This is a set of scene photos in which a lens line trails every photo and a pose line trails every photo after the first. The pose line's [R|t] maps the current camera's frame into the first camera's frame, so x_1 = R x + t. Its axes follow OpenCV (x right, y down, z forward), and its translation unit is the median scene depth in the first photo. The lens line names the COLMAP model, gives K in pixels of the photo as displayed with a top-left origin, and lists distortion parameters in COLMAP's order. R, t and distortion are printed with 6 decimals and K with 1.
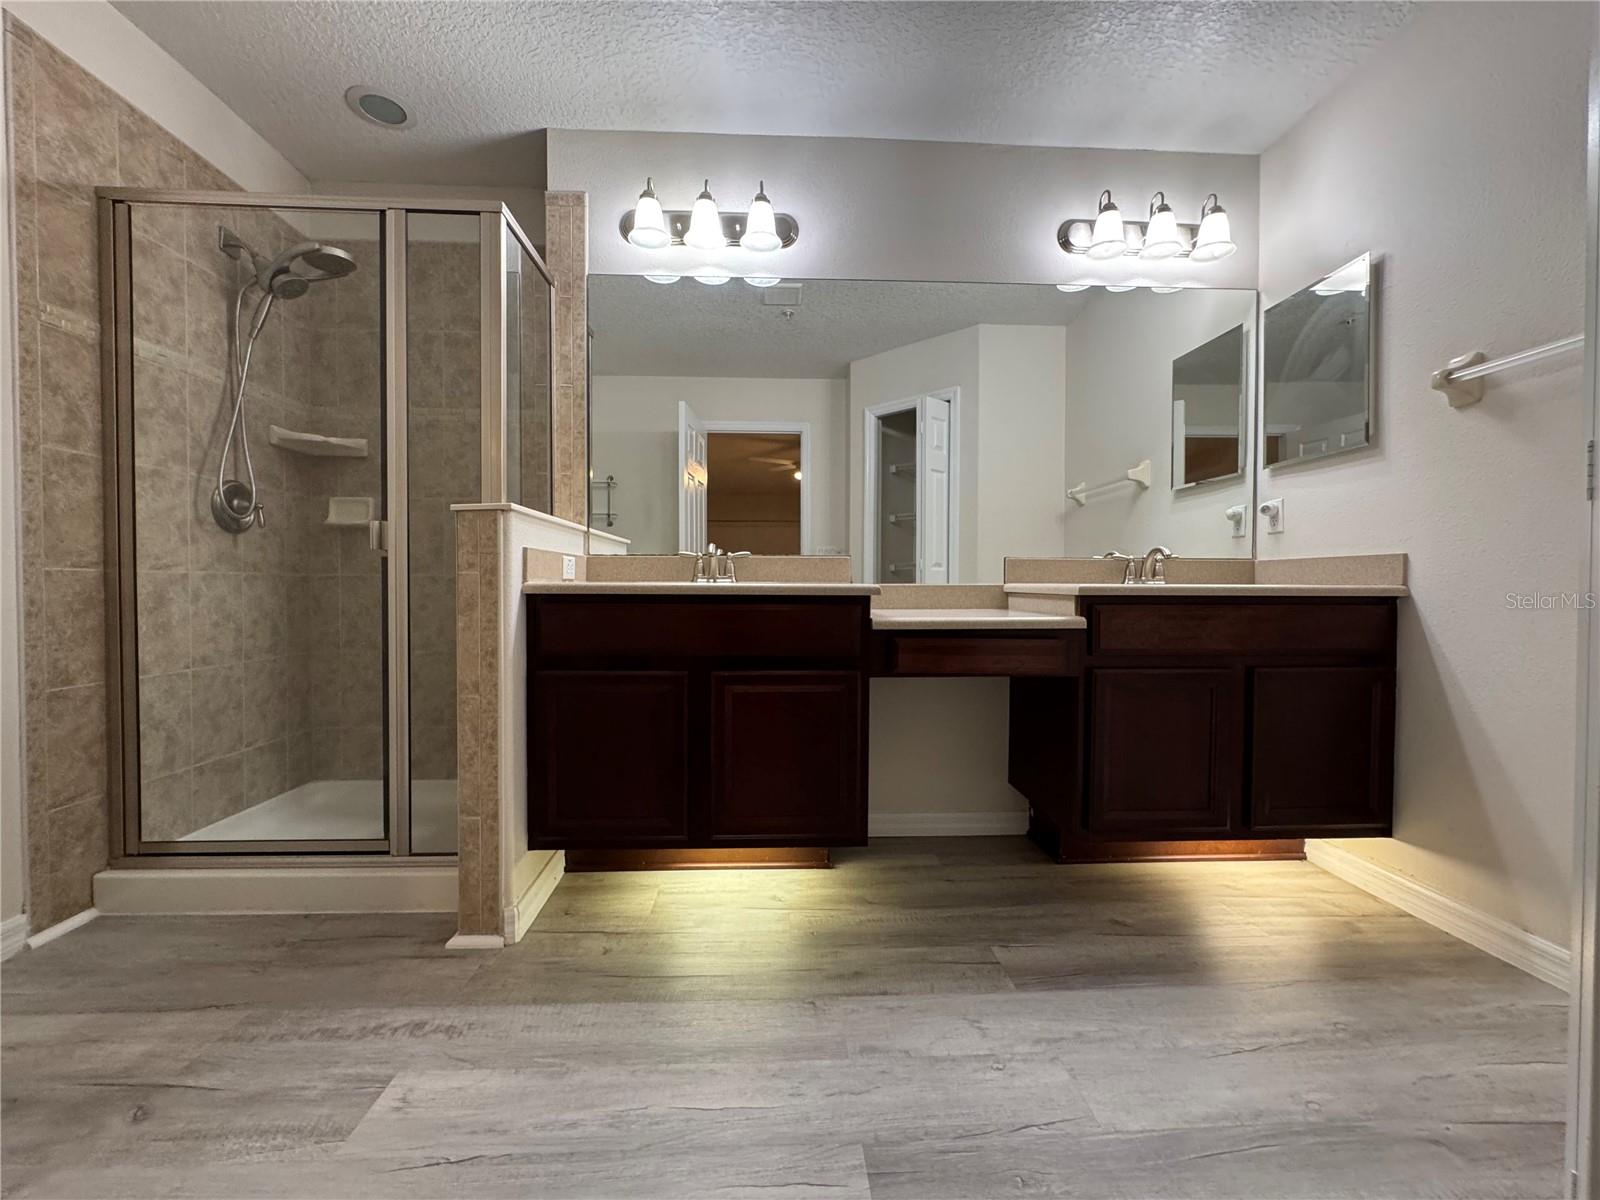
lens RADIAL K [[645.5, 0, 794.7], [0, 645.5, 599.0], [0, 0, 1]] dist [-0.003666, 0.000755]
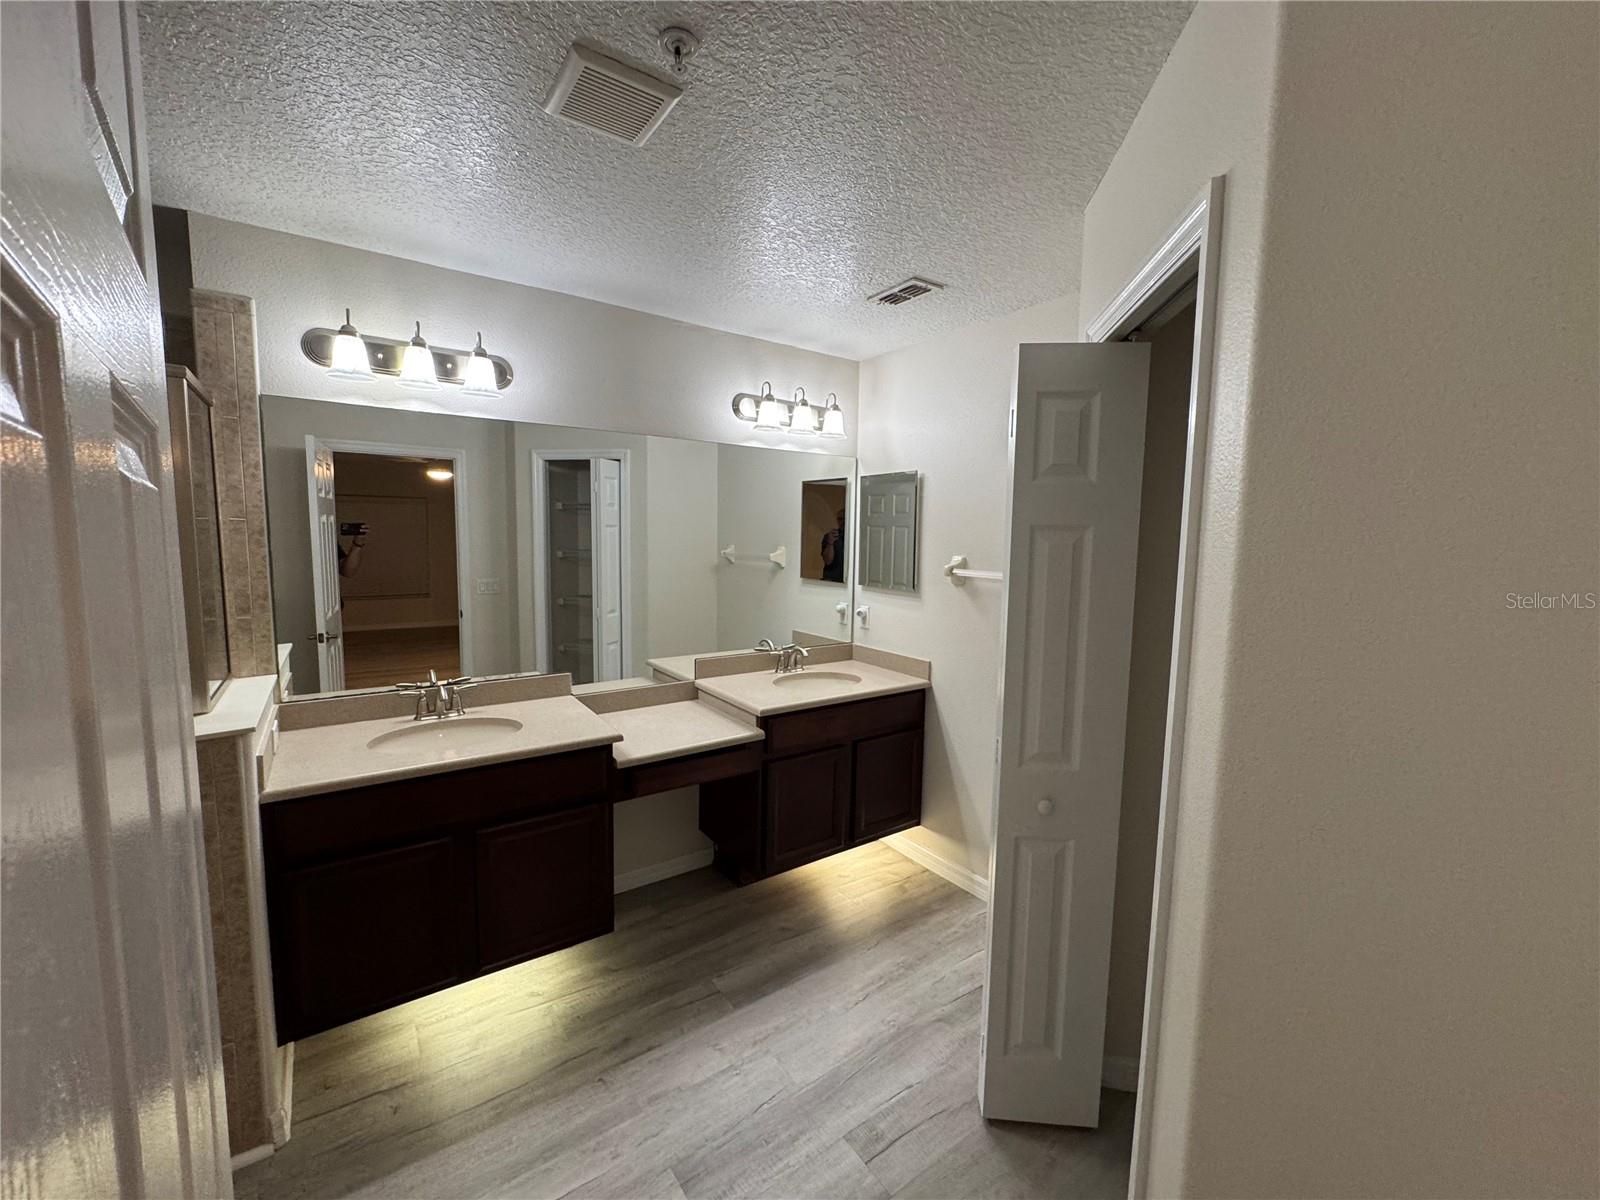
lens RADIAL K [[645.5, 0, 799.6], [0, 645.5, 603.8], [0, 0, 1]] dist [-0.003666, 0.000755]
pose [[0.839397, -0.045072, 0.541647, -0.237775], [-0.003398, 0.996101, 0.088155, -0.369732], [-0.543508, -0.075838, 0.835971, -0.207205]]
